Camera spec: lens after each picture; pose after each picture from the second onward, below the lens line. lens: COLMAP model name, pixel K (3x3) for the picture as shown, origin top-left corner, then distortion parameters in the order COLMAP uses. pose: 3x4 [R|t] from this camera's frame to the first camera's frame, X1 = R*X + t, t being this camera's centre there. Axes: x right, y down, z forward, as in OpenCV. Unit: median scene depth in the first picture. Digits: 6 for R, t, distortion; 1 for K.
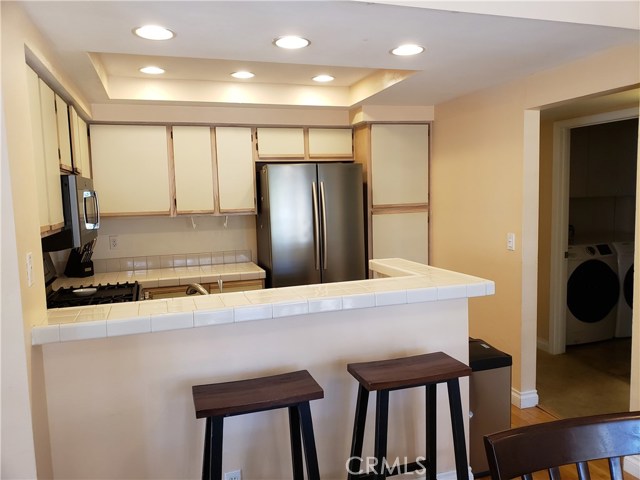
lens RADIAL K [[496.0, 0, 320.0], [0, 496.0, 240.0], [0, 0, 1]] dist [0.101991, -0.146246]
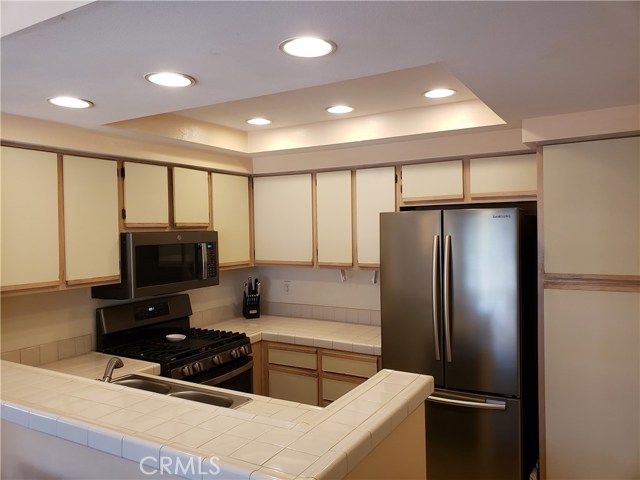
lens RADIAL K [[496.0, 0, 320.0], [0, 496.0, 240.0], [0, 0, 1]] dist [0.101991, -0.146246]
pose [[0.651170, 0.035121, -0.758119, 0.416215], [-0.074643, 0.997049, -0.017924, -0.082317], [0.755252, 0.068260, 0.651870, 0.390681]]
